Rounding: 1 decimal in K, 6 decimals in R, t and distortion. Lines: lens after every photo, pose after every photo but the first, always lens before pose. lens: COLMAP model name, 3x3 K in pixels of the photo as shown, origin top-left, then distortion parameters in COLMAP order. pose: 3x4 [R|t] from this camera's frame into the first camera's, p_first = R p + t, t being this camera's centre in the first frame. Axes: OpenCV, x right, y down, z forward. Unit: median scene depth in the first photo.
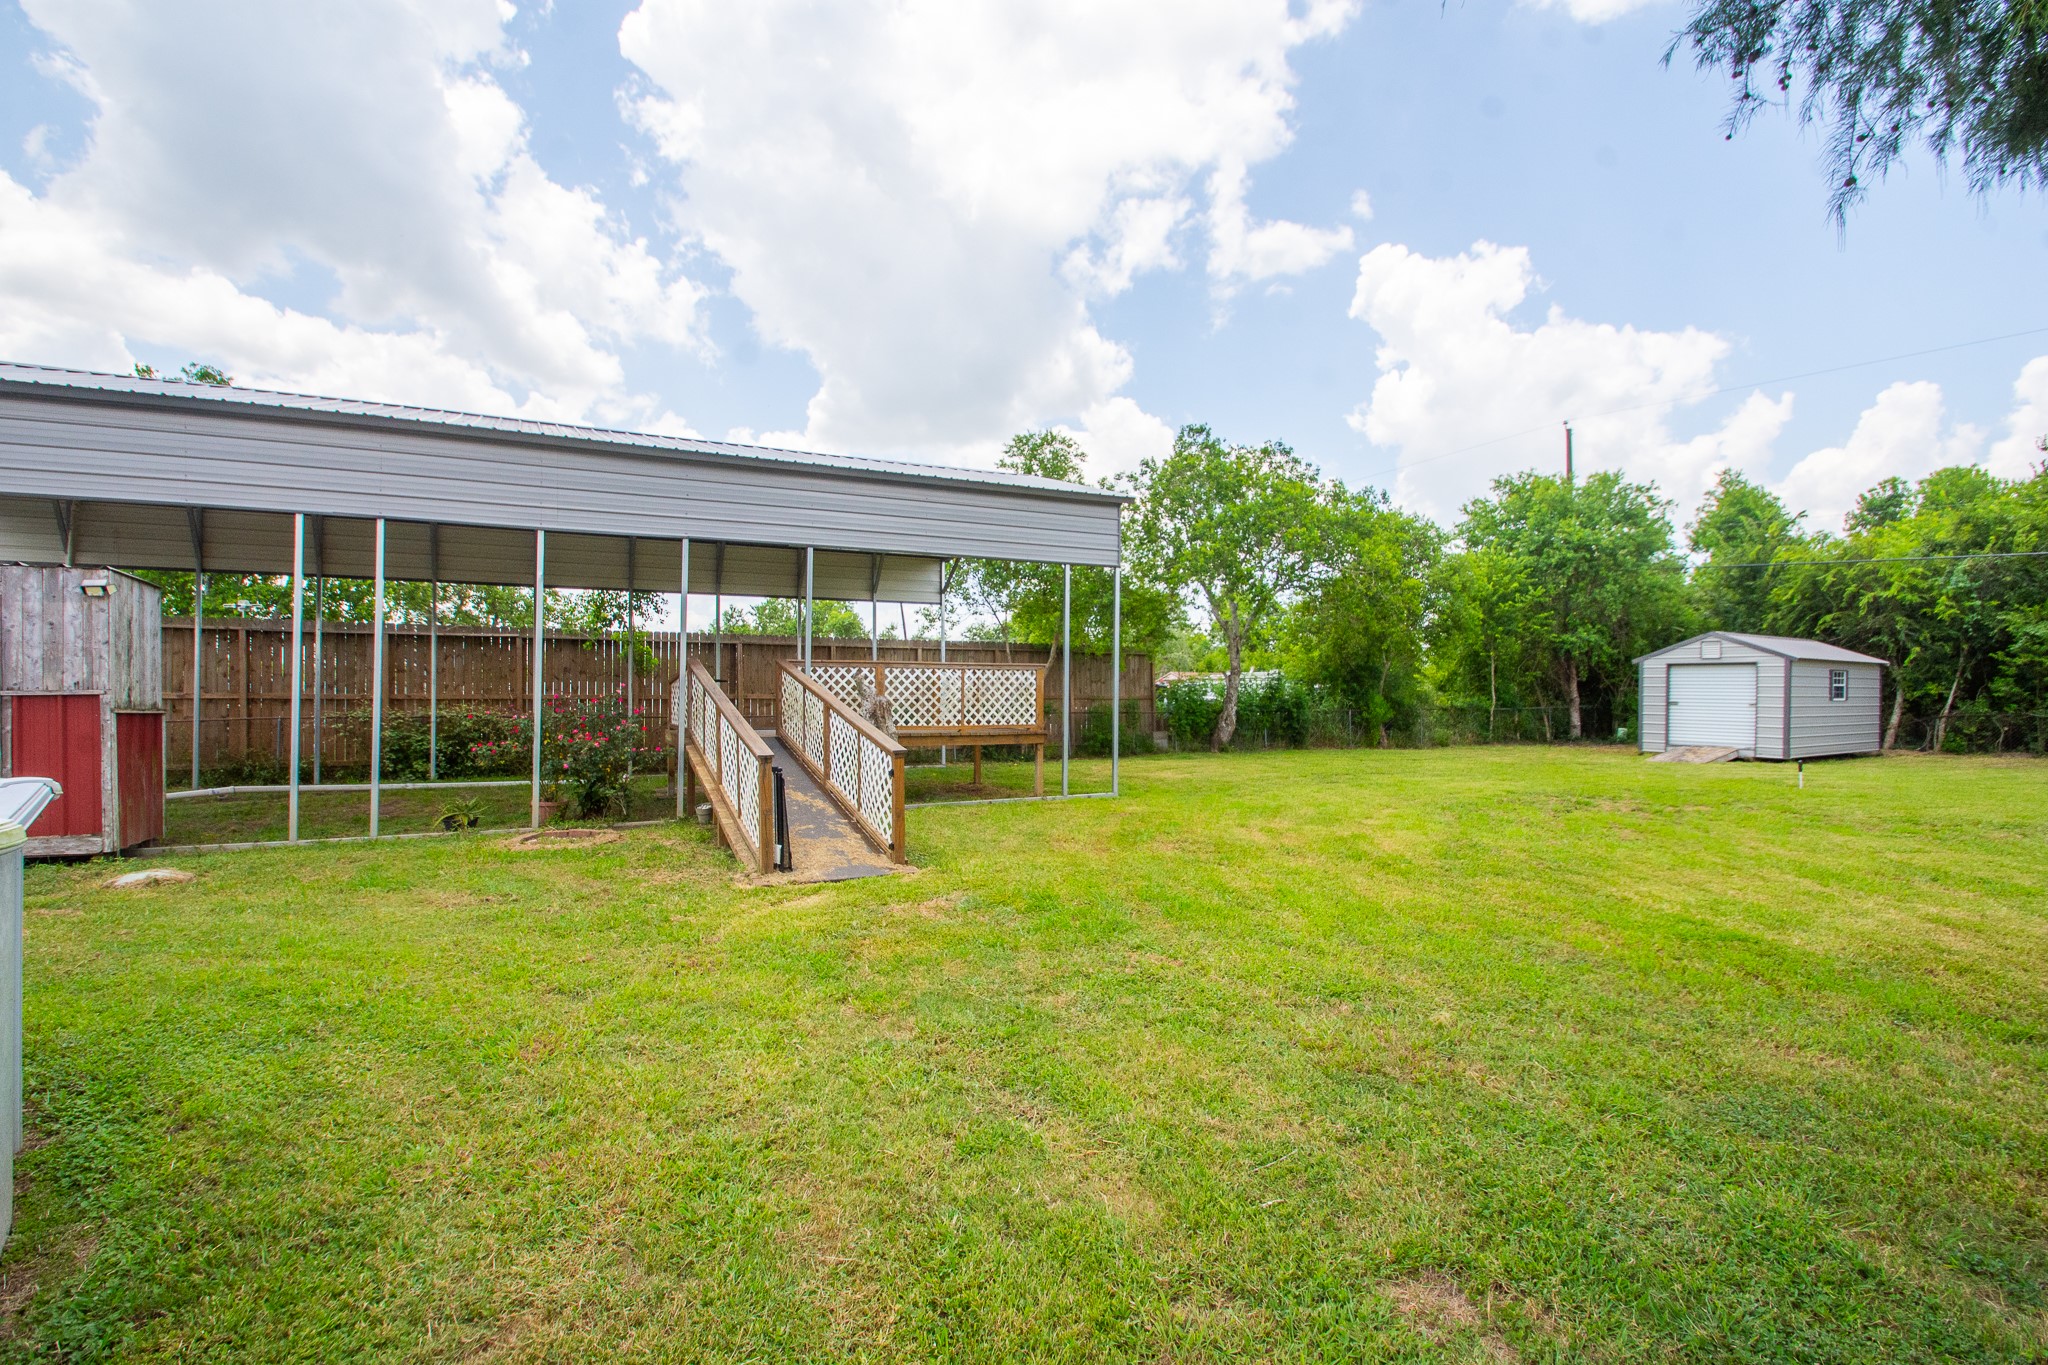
lens RADIAL K [[958.0, 0, 1095.3], [0, 958.0, 682.0], [0, 0, 1]] dist [-0.000134, -0.013917]
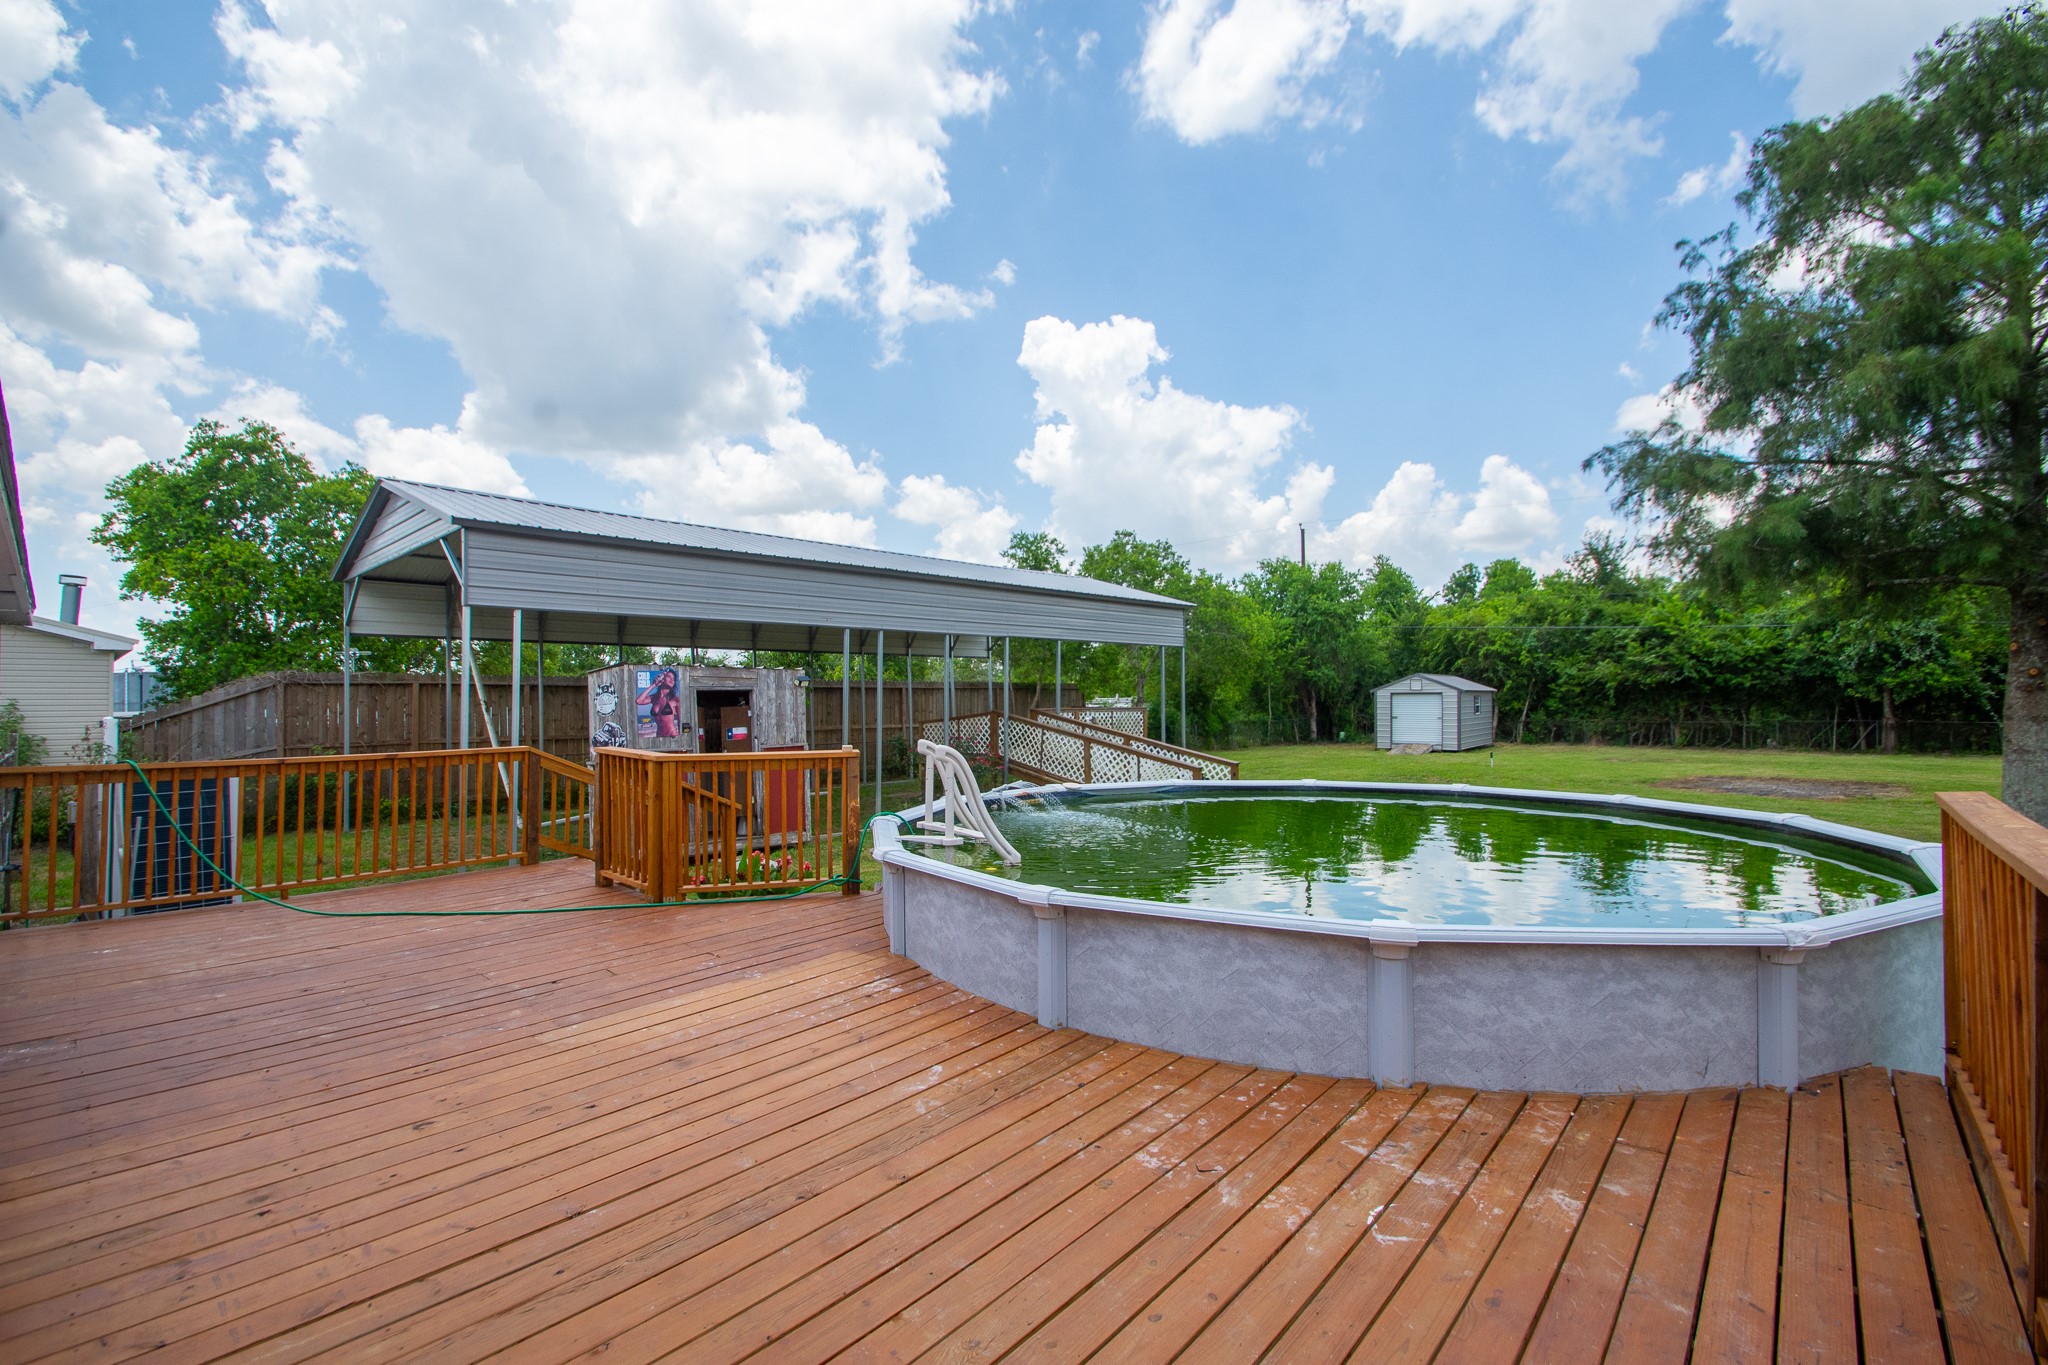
lens RADIAL K [[926.6, 0, 1022.8], [0, 926.6, 692.1], [0, 0, 1]] dist [-0.002317, -0.000629]
pose [[0.942035, -0.010719, 0.335345, -0.362081], [0.008433, 0.999930, 0.008274, -0.027859], [-0.335410, -0.004967, 0.942059, -0.181643]]
